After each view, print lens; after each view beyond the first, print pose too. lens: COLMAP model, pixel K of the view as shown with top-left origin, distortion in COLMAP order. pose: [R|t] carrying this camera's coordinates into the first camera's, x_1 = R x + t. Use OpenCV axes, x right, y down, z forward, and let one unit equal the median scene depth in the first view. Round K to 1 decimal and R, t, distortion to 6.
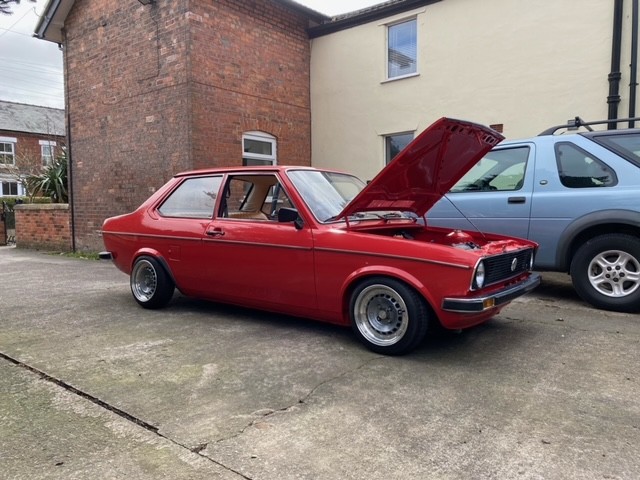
lens RADIAL K [[489.8, 0, 319.9], [0, 489.8, 246.4], [0, 0, 1]] dist [0.003466, -0.001210]
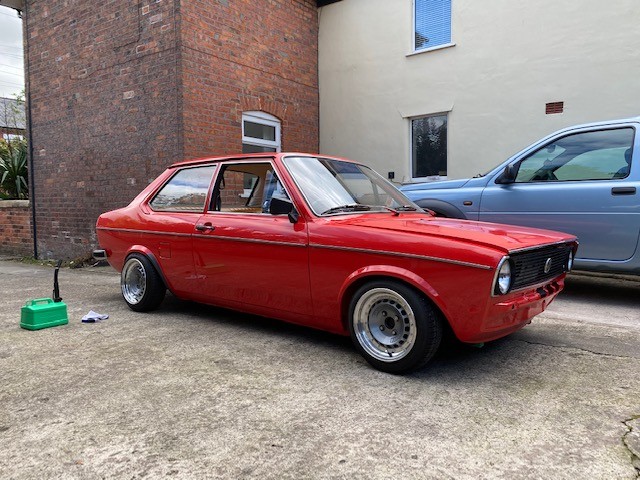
lens RADIAL K [[486.7, 0, 320.0], [0, 486.7, 240.0], [0, 0, 1]] dist [-0.004434, 0.002975]
pose [[0.998830, -0.005063, 0.048104, -0.062704], [0.005560, 0.999932, -0.010212, -0.008108], [-0.048049, 0.010467, 0.998790, 0.163641]]
